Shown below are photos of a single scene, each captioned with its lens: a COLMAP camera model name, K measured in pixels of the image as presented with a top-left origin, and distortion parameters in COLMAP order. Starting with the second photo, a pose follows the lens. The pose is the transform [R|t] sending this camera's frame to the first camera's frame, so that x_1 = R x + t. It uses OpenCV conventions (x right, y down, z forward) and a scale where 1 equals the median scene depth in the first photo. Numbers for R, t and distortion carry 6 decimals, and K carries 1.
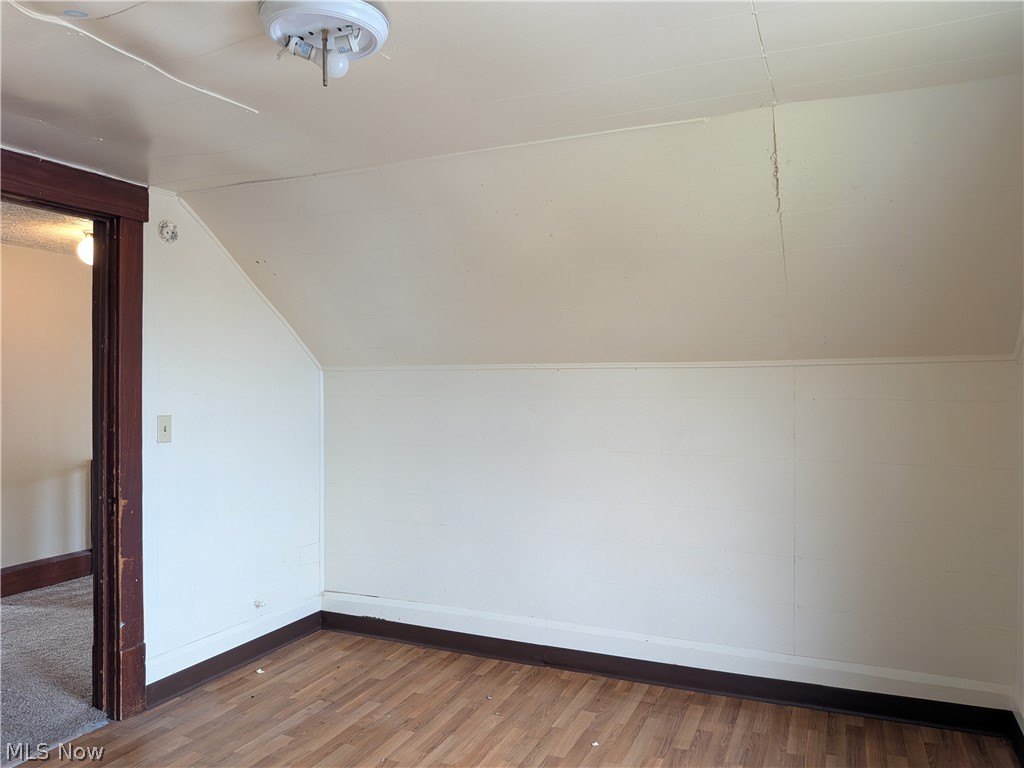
lens RADIAL K [[765.7, 0, 512.0], [0, 765.7, 384.0], [0, 0, 1]] dist [0.002530, 0.000198]
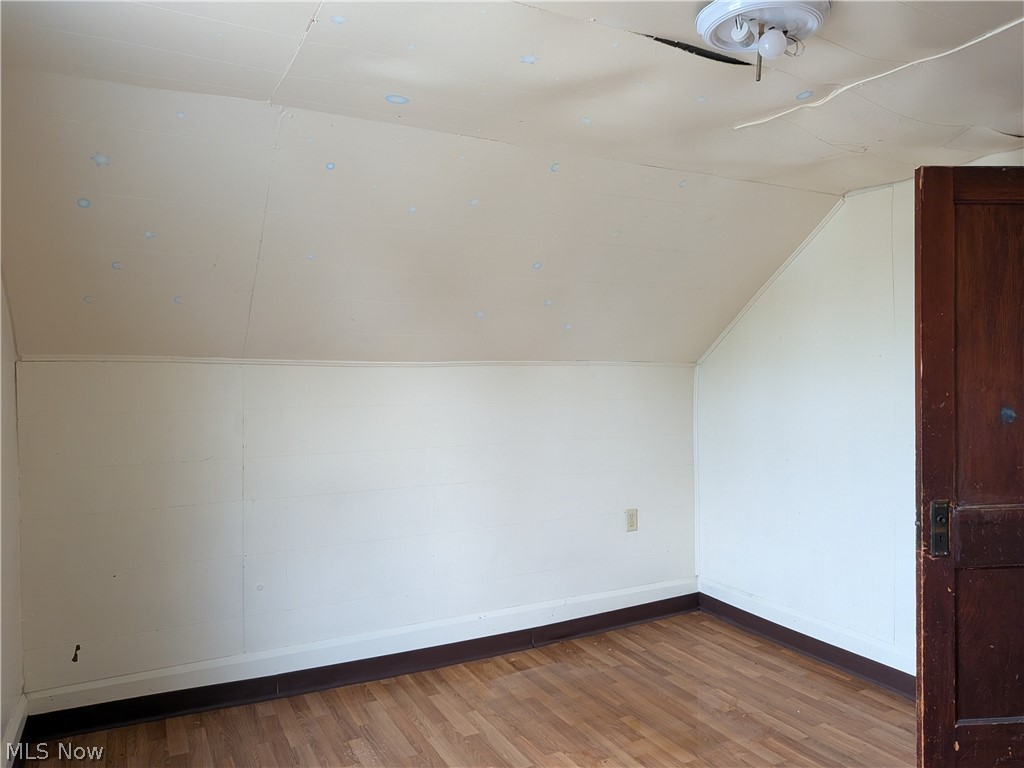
lens RADIAL K [[687.8, 0, 512.0], [0, 687.8, 384.0], [0, 0, 1]] dist [-0.004934, -0.001746]
pose [[-0.599166, 0.032481, -0.799966, 0.656533], [0.029125, 0.999400, 0.018765, -0.021435], [0.800095, -0.012056, -0.599752, 1.377062]]
